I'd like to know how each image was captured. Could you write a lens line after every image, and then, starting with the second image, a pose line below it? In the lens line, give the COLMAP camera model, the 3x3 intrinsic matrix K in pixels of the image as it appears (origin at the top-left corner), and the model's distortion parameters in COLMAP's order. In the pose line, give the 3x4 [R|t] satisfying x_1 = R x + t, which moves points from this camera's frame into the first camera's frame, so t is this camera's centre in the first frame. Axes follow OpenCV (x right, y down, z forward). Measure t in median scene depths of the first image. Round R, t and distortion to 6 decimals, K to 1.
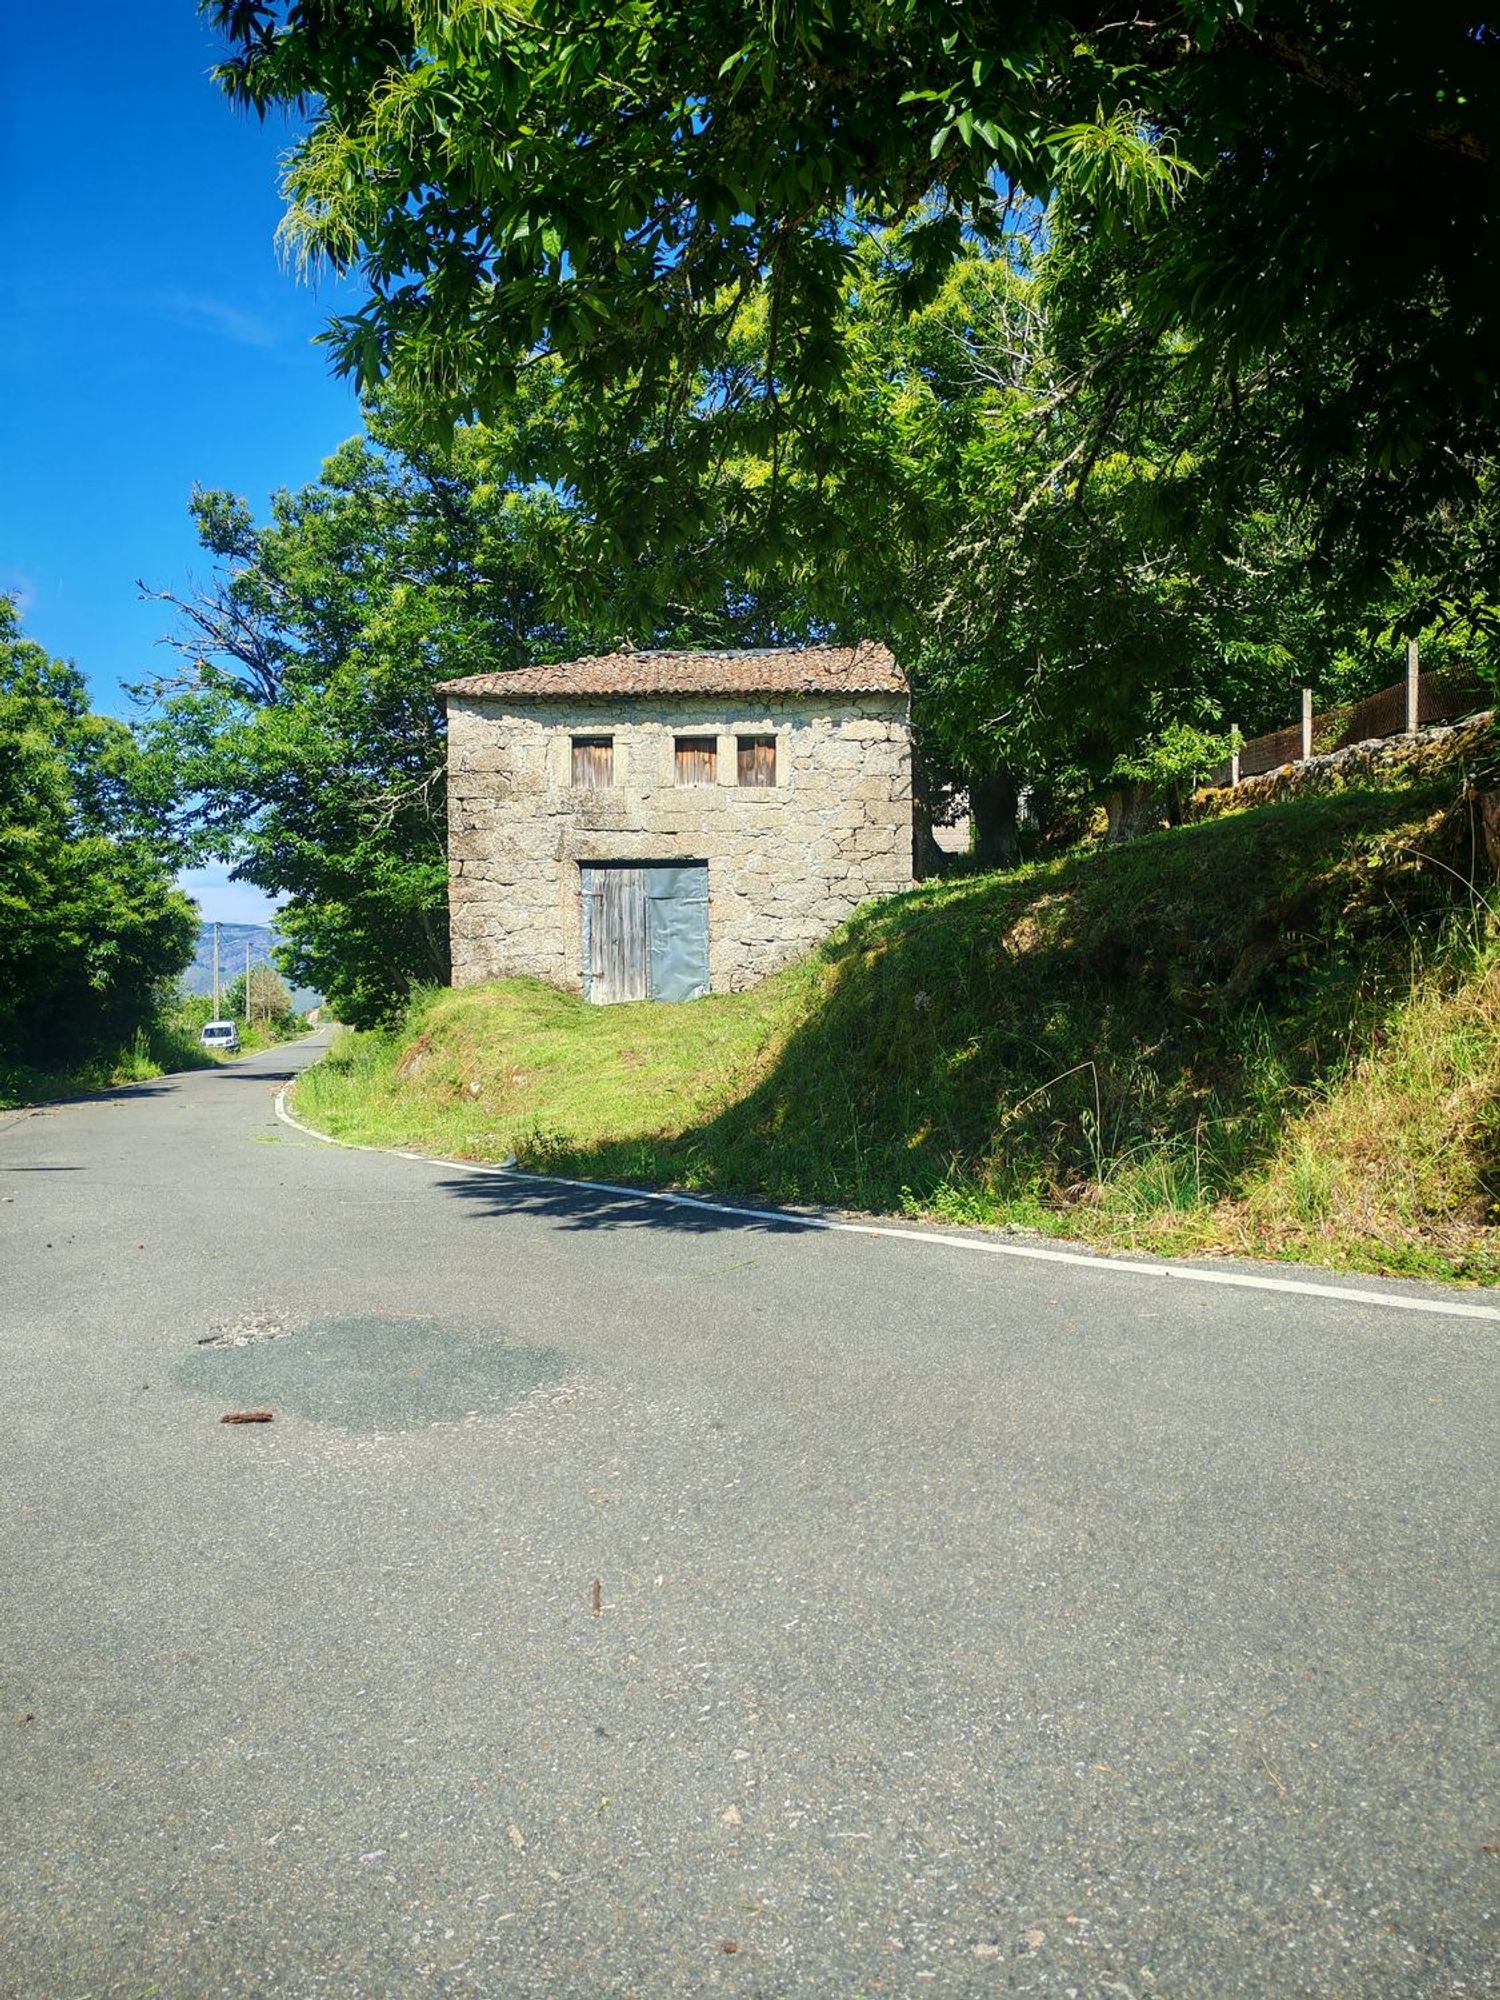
lens RADIAL K [[1490.5, 0, 747.5], [0, 1490.5, 1023.1], [0, 0, 1]] dist [0.049814, -0.031171]
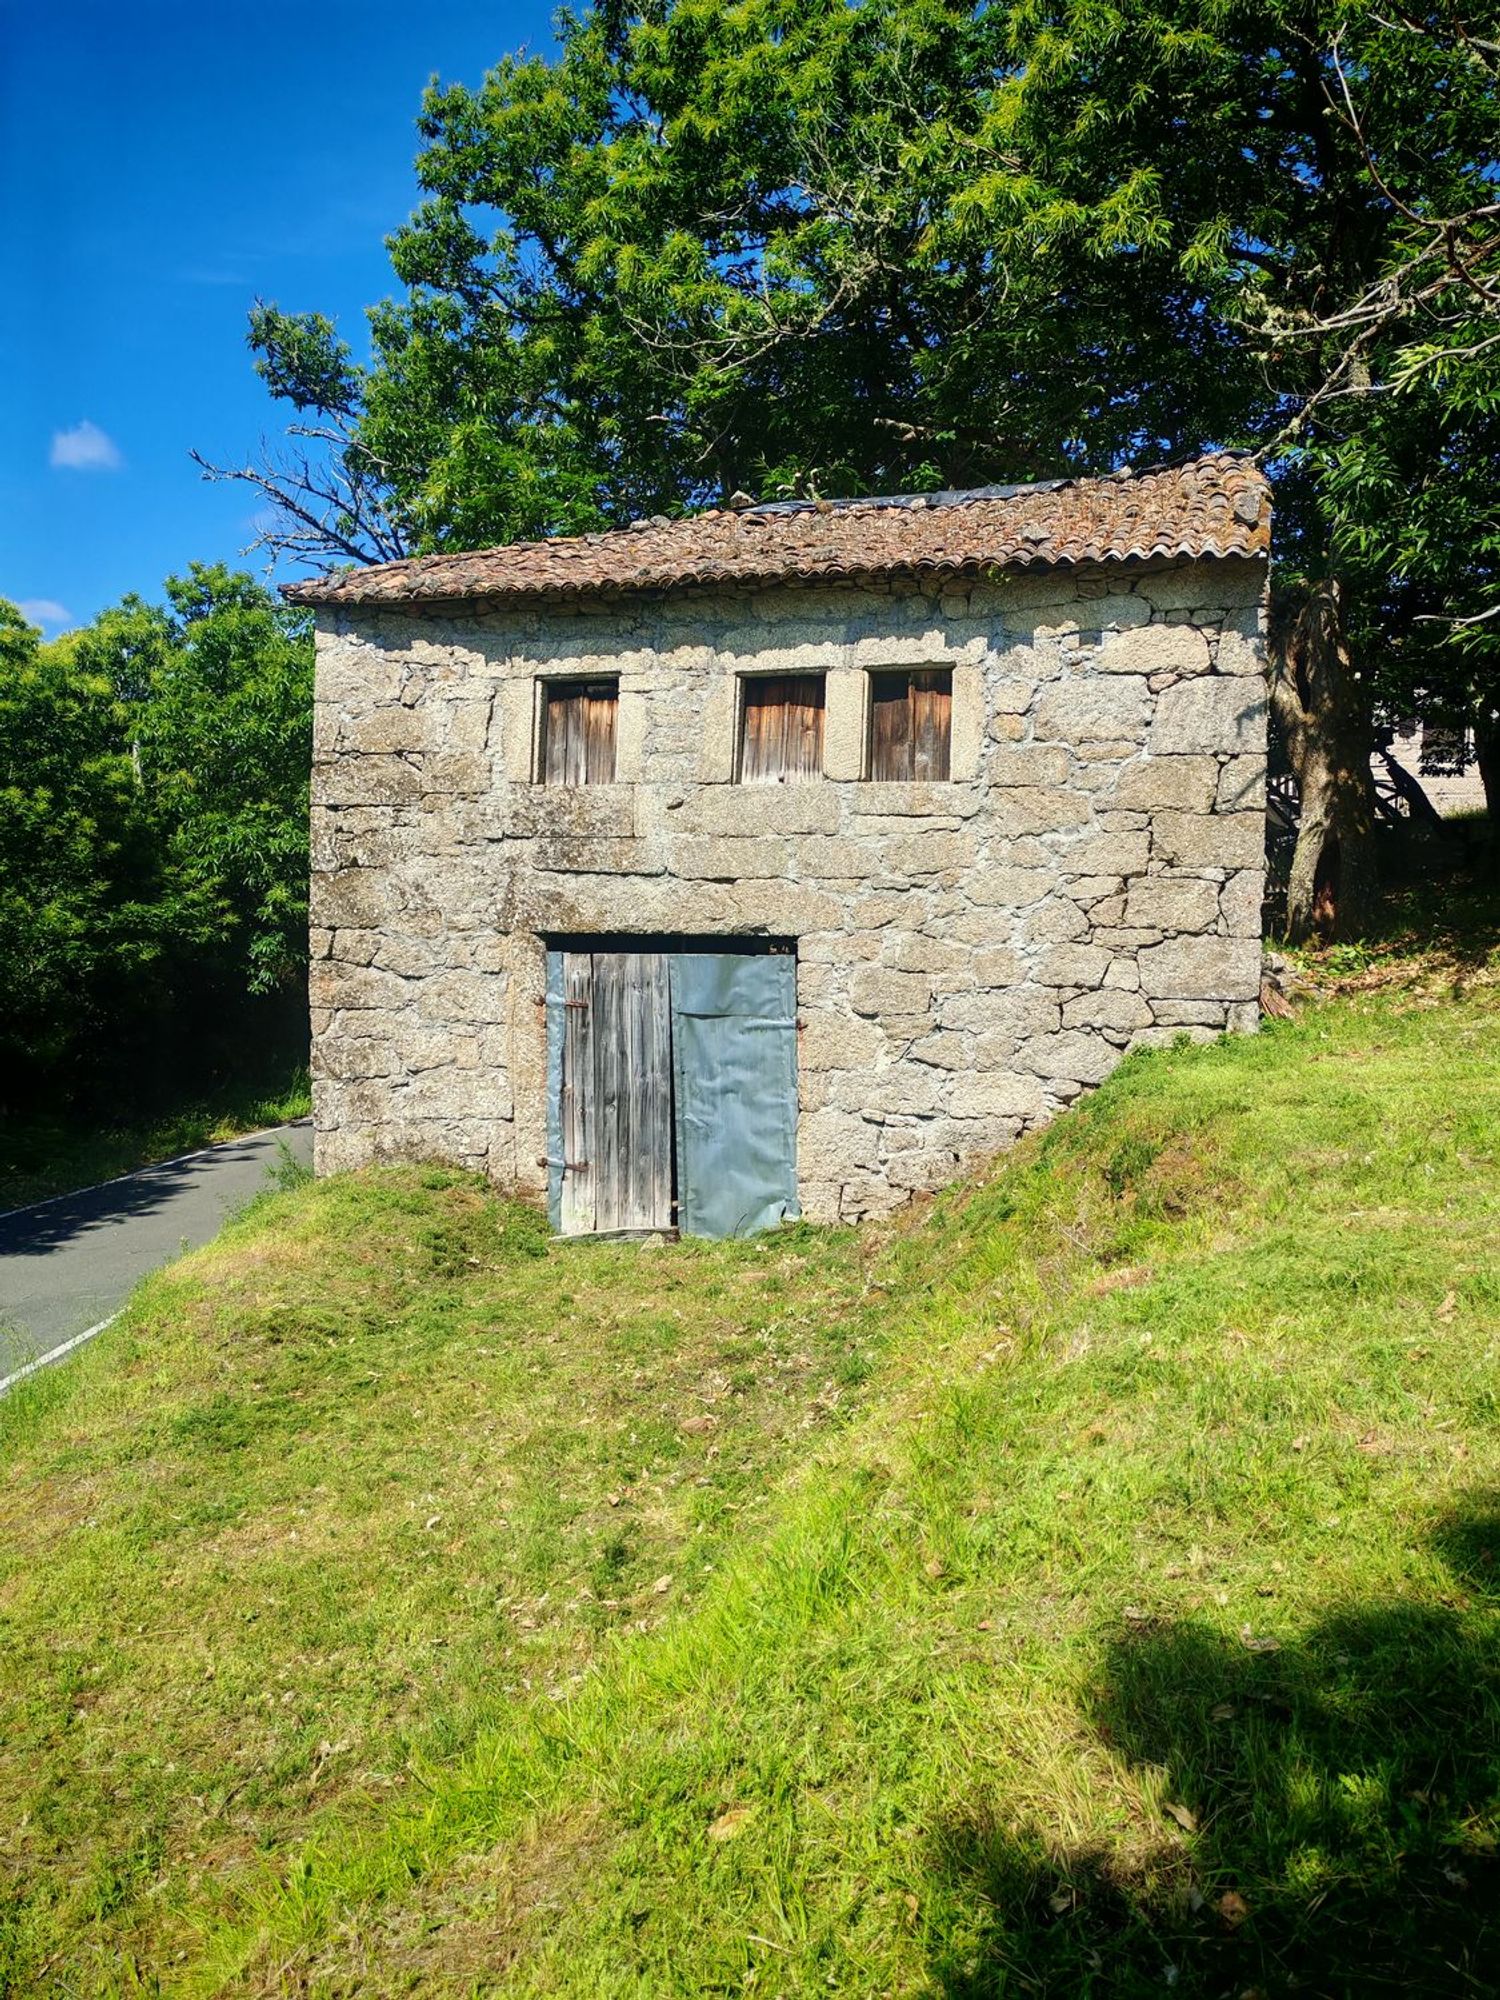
lens RADIAL K [[1538.0, 0, 752.2], [0, 1538.0, 986.1], [0, 0, 1]] dist [0.072462, -0.124728]
pose [[0.949674, 0.039365, -0.310755, 0.109947], [-0.029049, 0.998865, 0.037757, -0.111963], [0.311889, -0.026829, 0.949740, 0.535112]]
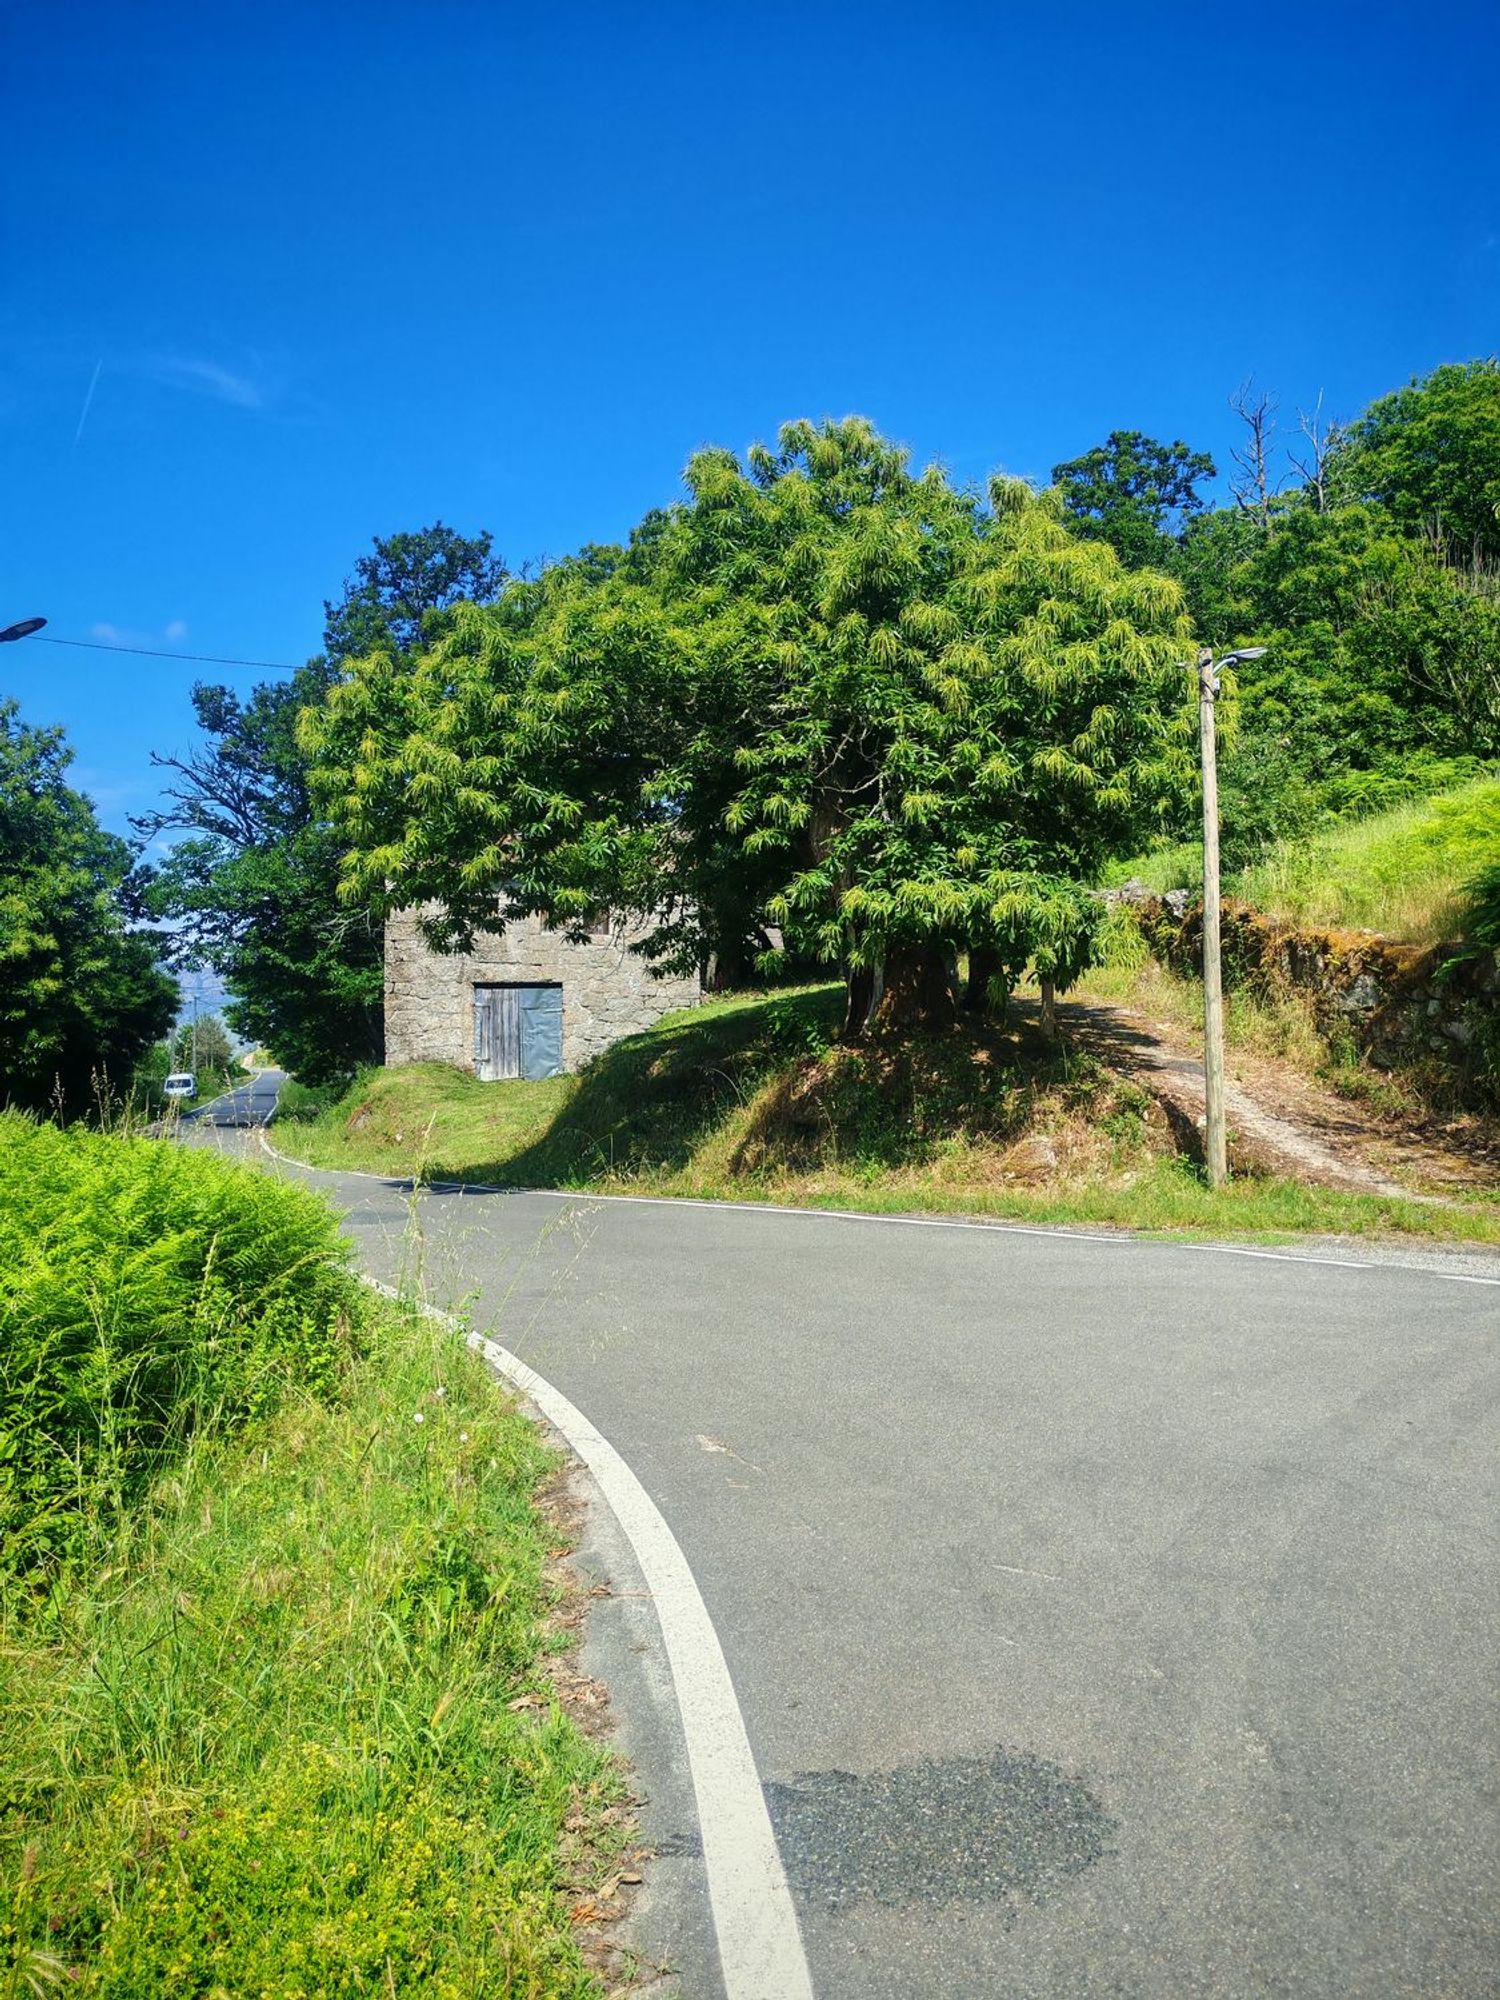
lens RADIAL K [[1483.7, 0, 754.1], [0, 1483.7, 1033.3], [0, 0, 1]] dist [0.066349, -0.000506]
pose [[0.998869, 0.009207, 0.046649, 0.095365], [-0.008123, 0.999694, -0.023371, -0.026545], [-0.046850, 0.022965, 0.998638, -0.480548]]
